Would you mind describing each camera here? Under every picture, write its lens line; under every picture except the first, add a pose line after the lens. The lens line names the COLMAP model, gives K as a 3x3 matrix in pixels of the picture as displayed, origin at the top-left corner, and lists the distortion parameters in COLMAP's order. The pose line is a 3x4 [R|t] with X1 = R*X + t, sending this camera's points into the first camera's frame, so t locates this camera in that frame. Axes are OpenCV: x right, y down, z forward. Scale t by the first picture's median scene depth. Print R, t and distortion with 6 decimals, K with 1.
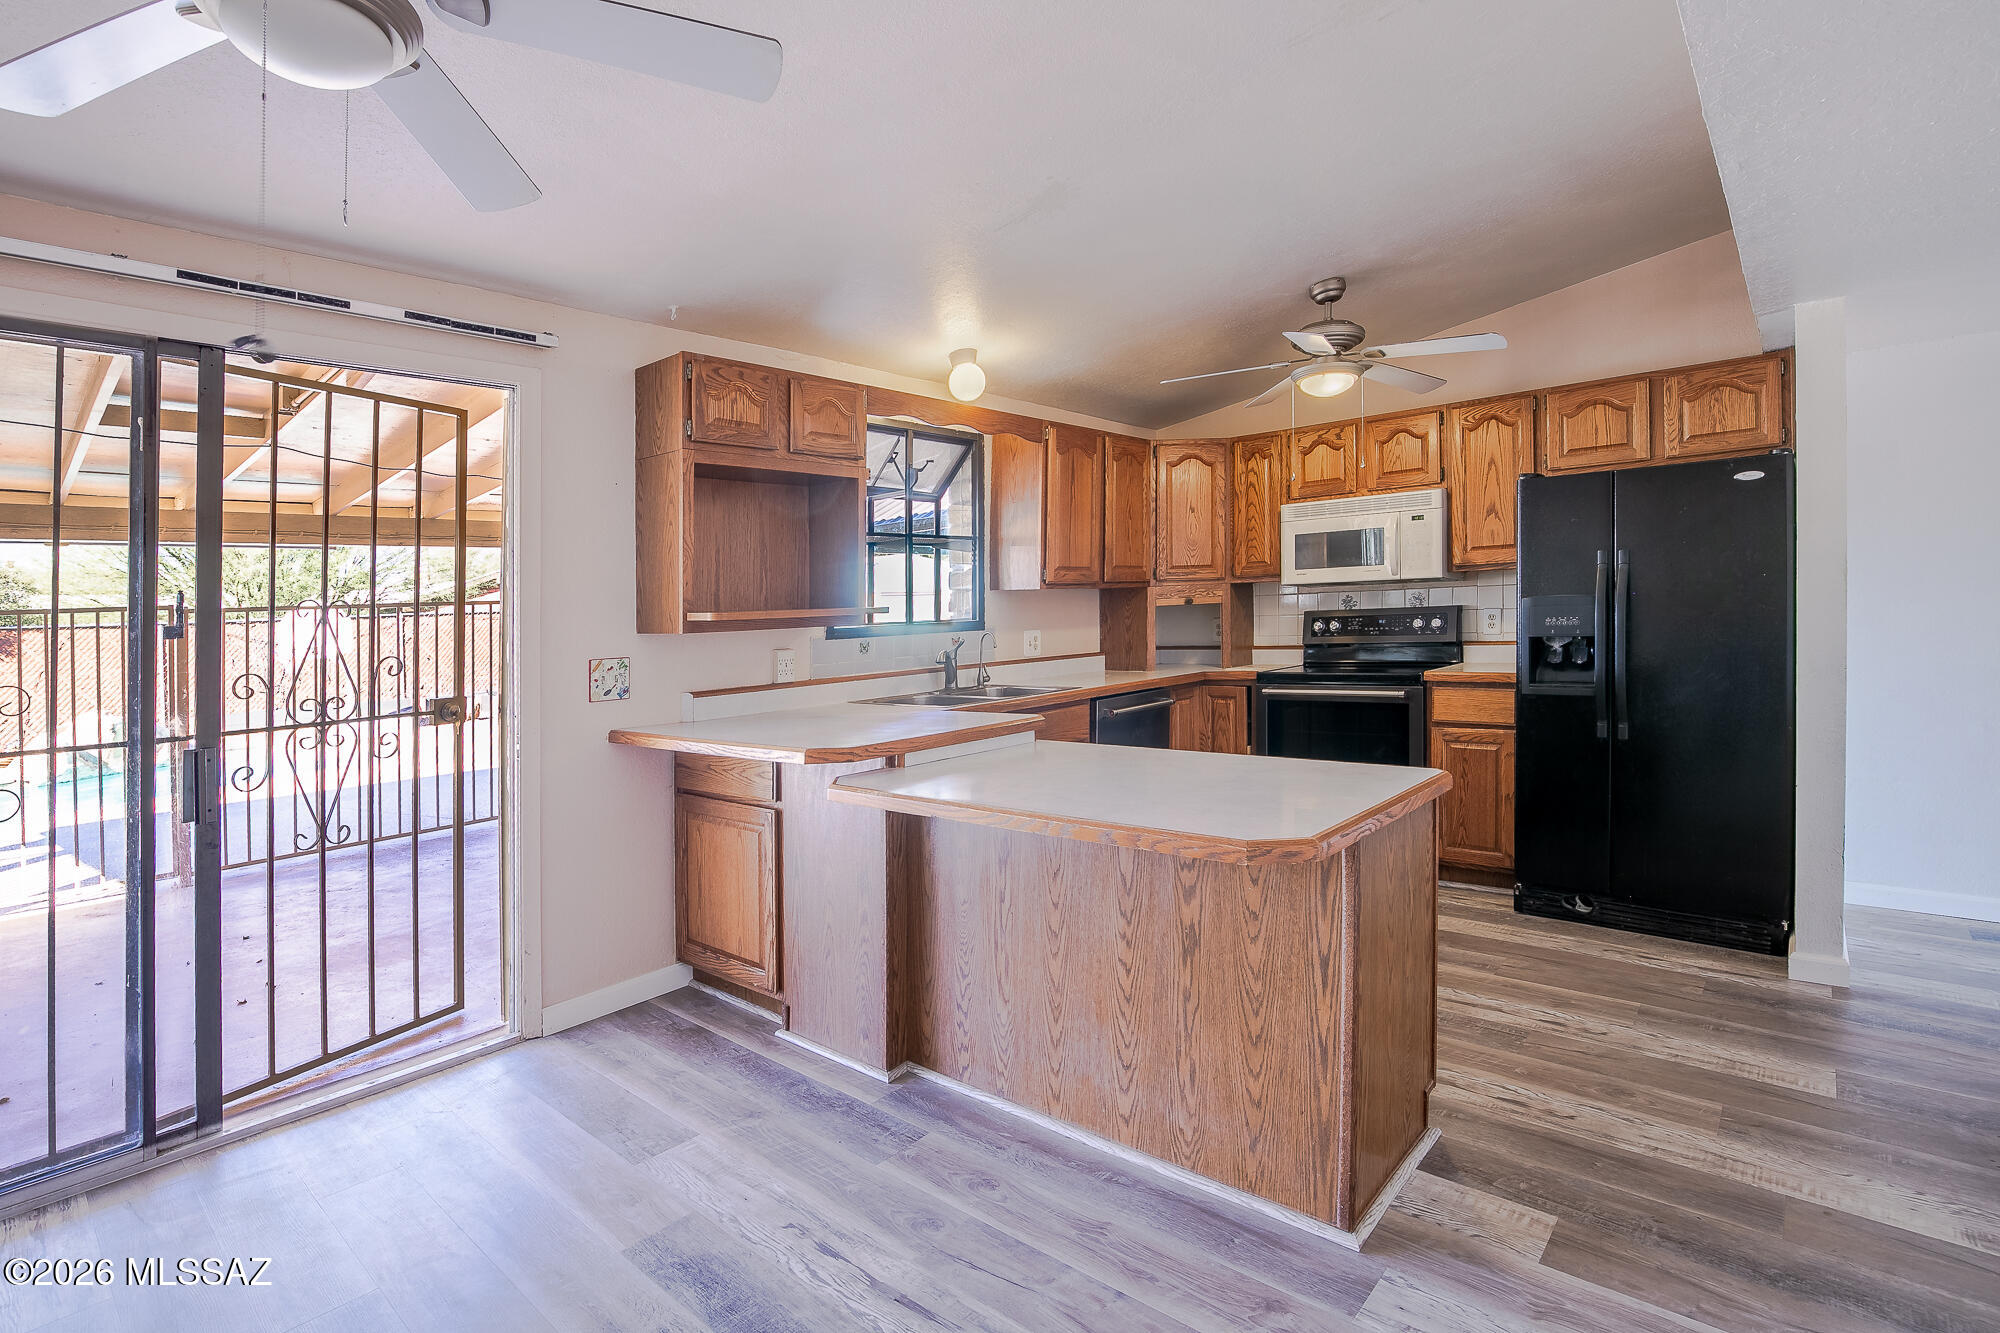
lens RADIAL K [[937.1, 0, 1000.0], [0, 937.1, 666.5], [0, 0, 1]] dist [0.000268, 0.000444]
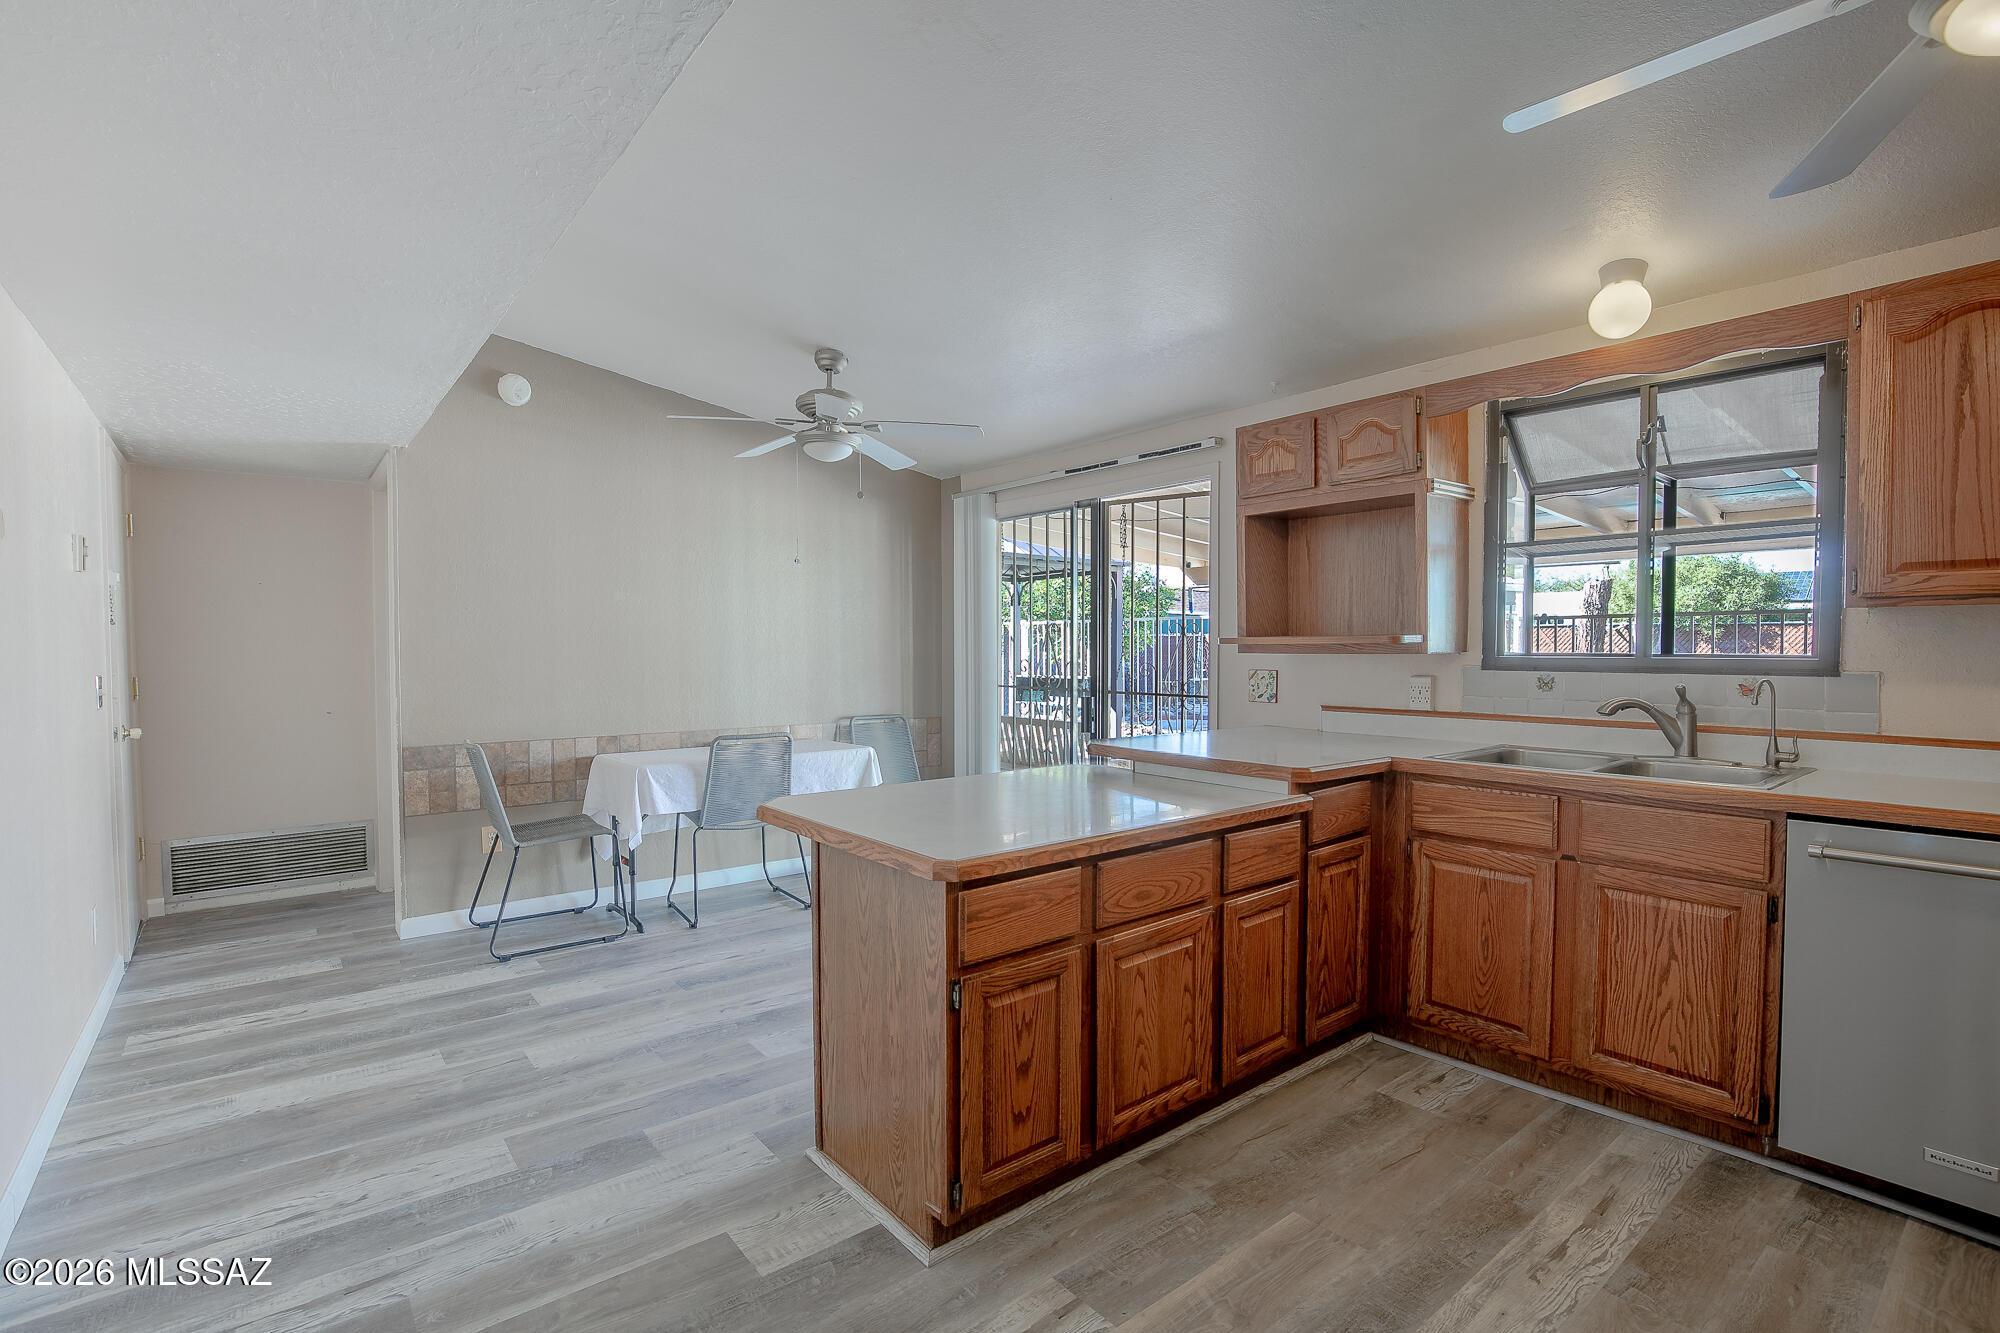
lens RADIAL K [[969.1, 0, 1000.0], [0, 969.1, 666.5], [0, 0, 1]] dist [-0.001870, -0.000248]
pose [[-0.154927, 0.060112, -0.986095, 0.942280], [-0.053905, 0.996146, 0.069193, -0.084810], [0.986454, 0.063875, -0.151090, 0.840254]]
